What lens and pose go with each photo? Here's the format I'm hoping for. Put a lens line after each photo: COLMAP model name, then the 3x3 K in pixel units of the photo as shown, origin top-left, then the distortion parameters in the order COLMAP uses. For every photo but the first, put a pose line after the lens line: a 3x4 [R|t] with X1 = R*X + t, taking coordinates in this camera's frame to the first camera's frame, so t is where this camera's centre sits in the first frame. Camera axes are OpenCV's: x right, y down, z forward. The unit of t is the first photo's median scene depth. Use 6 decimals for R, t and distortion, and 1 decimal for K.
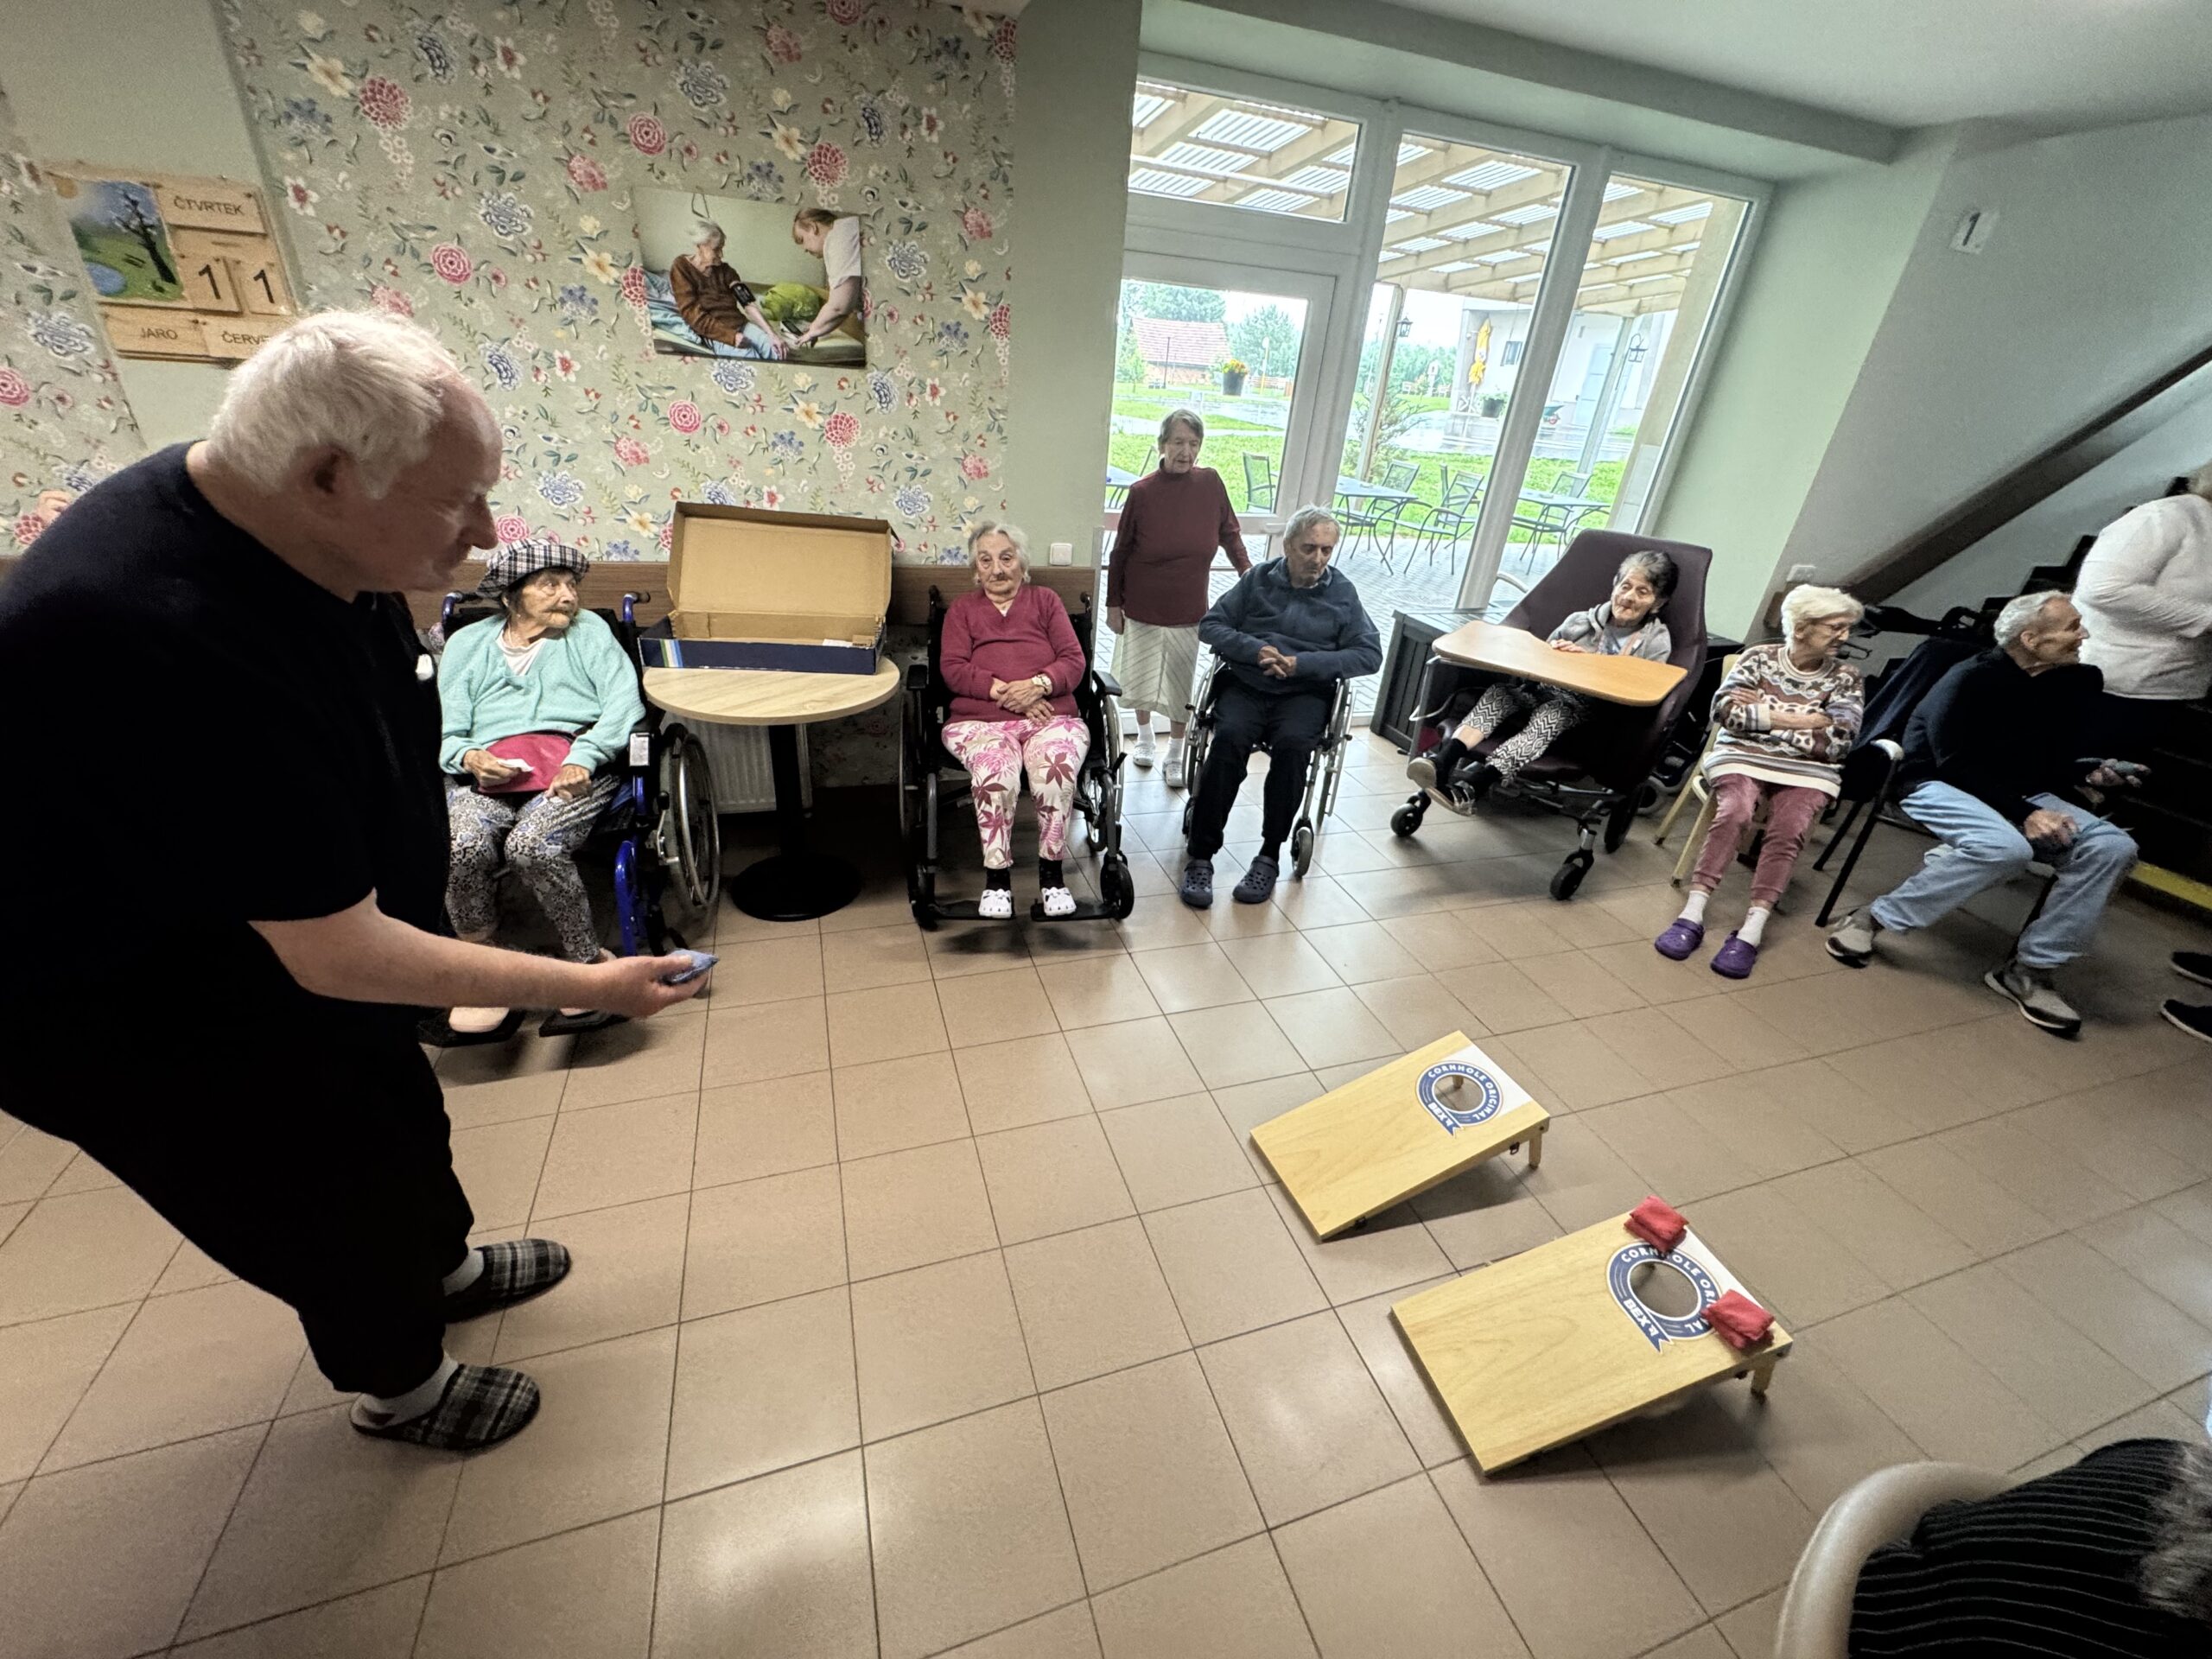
lens RADIAL K [[883.7, 0, 1102.0], [0, 883.7, 828.5], [0, 0, 1]] dist [-0.000633, 0.000321]
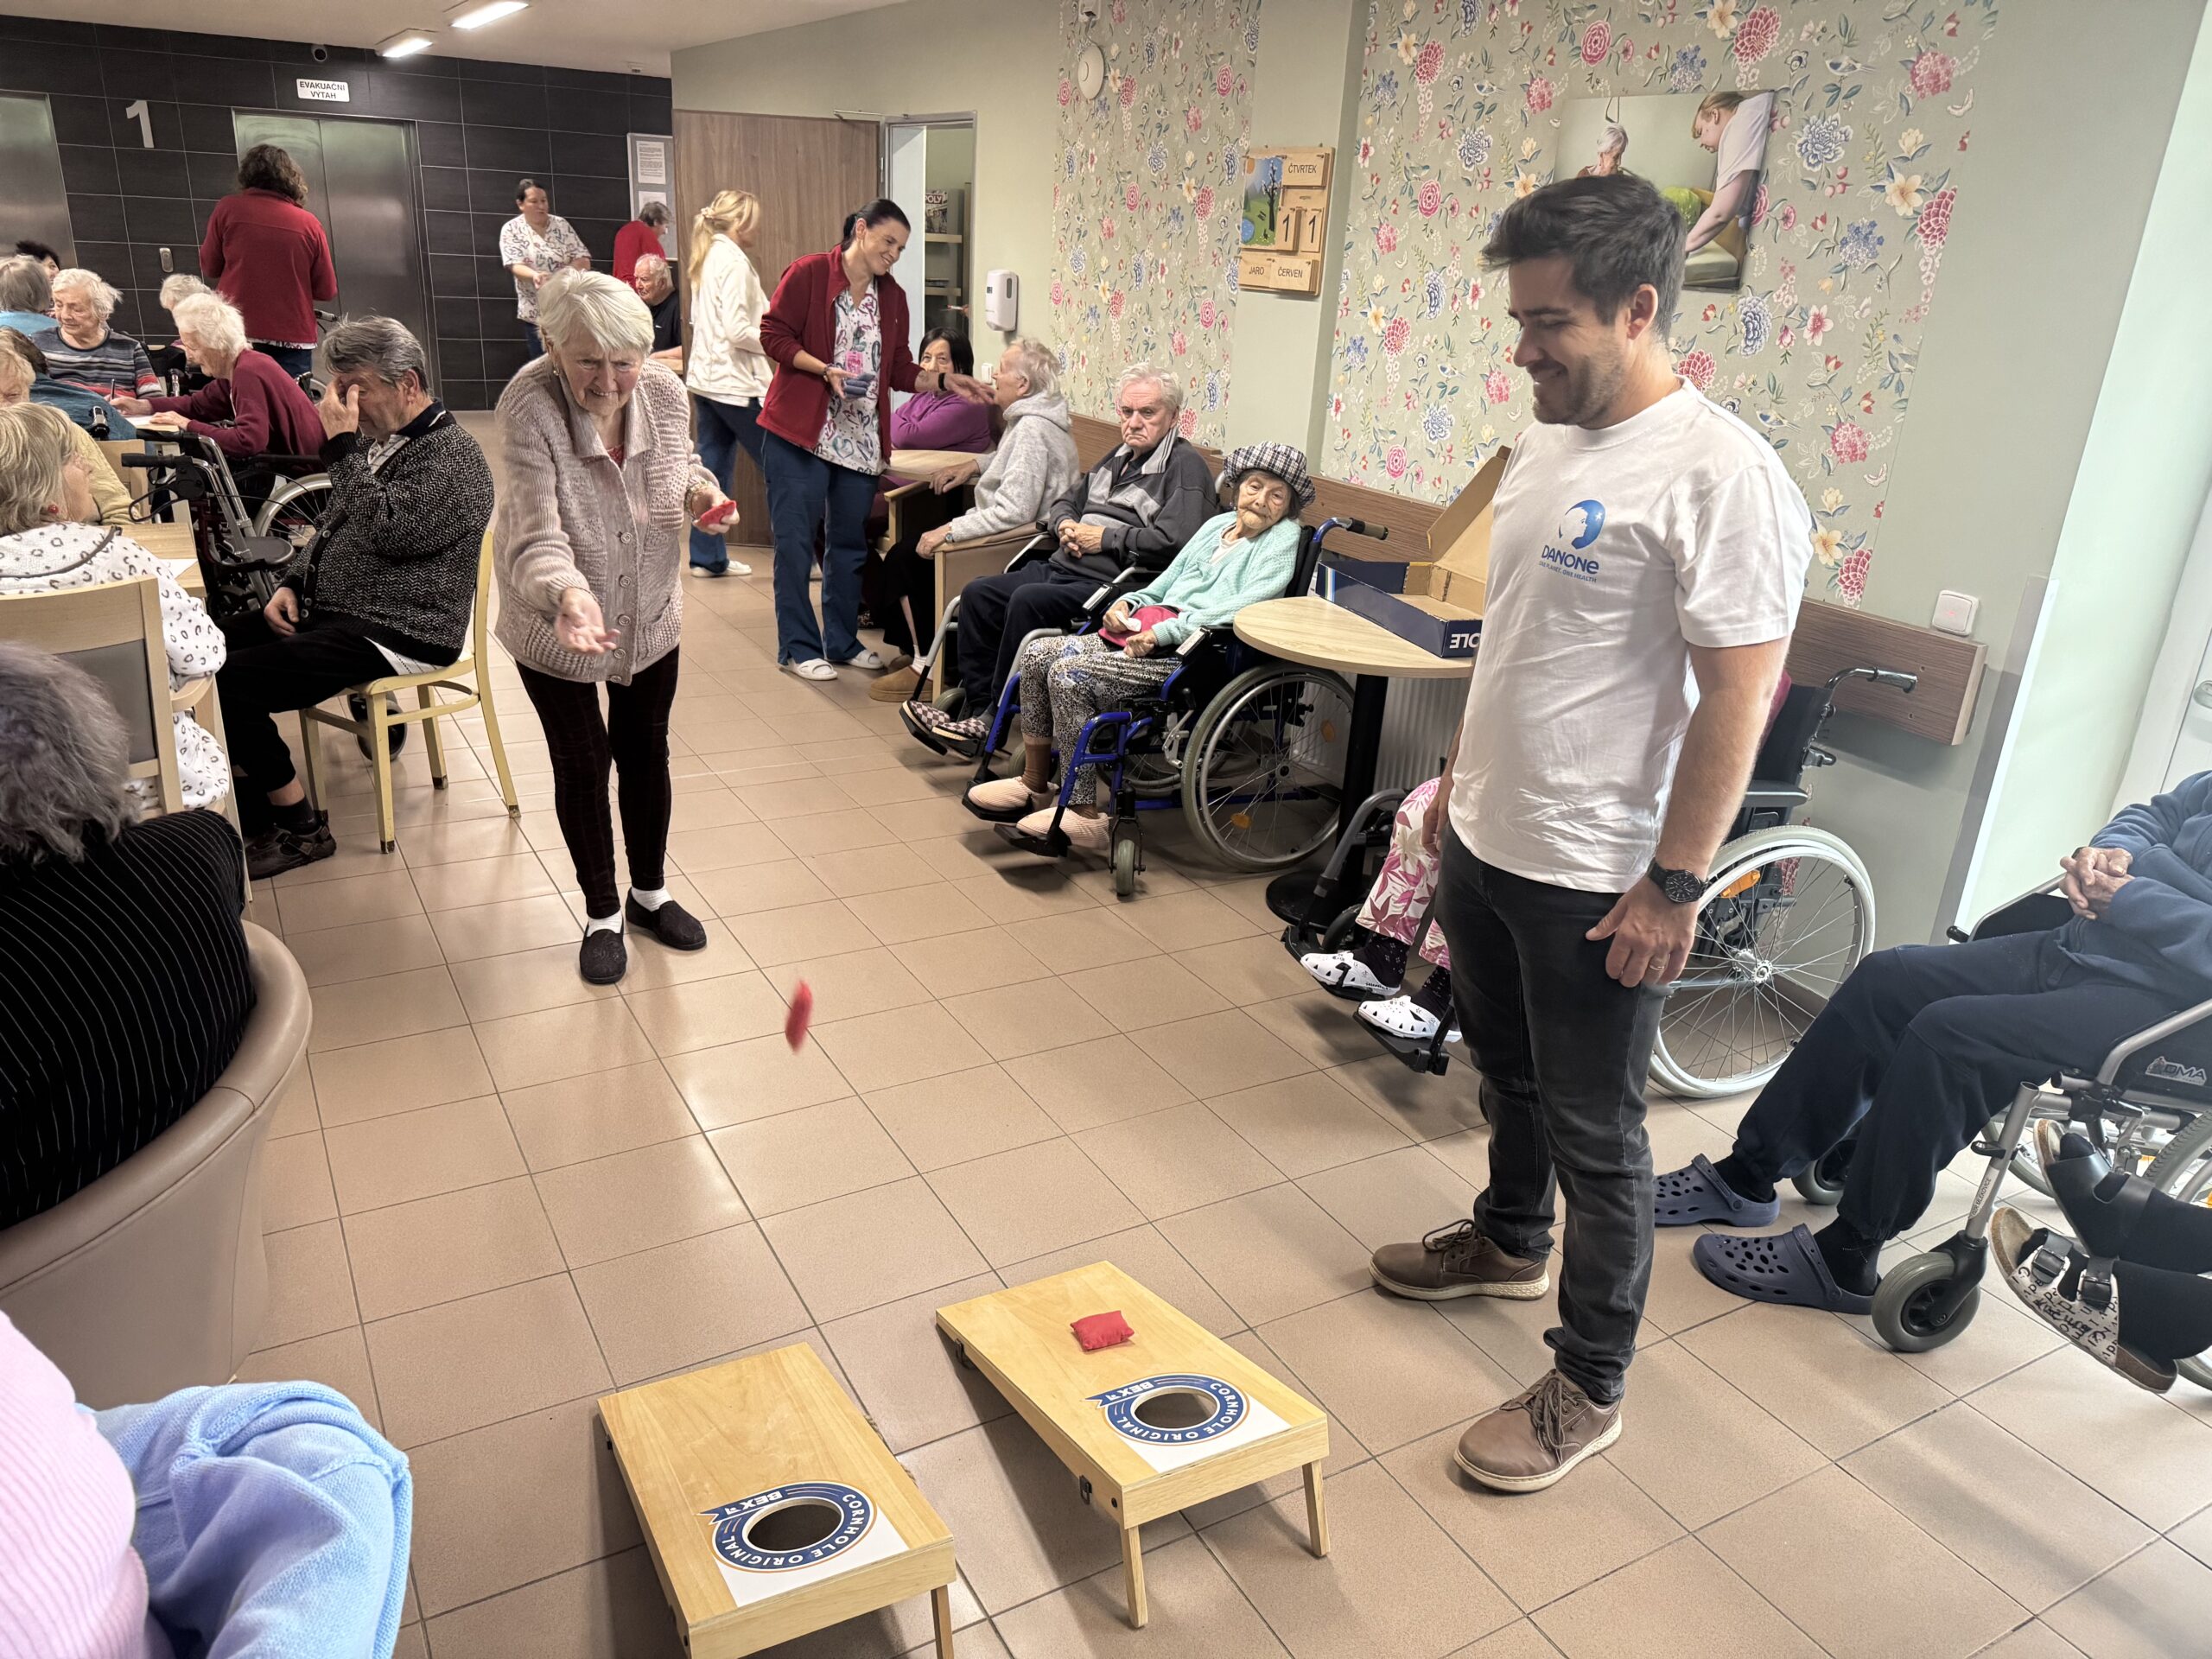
lens RADIAL K [[1581.3, 0, 1101.1], [0, 1581.3, 833.4], [0, 0, 1]] dist [-0.003785, 0.000404]
pose [[0.214332, 0.291474, -0.932258, 0.956458], [-0.485944, 0.859757, 0.157084, -0.112002], [0.847302, 0.419357, 0.325914, 0.367950]]
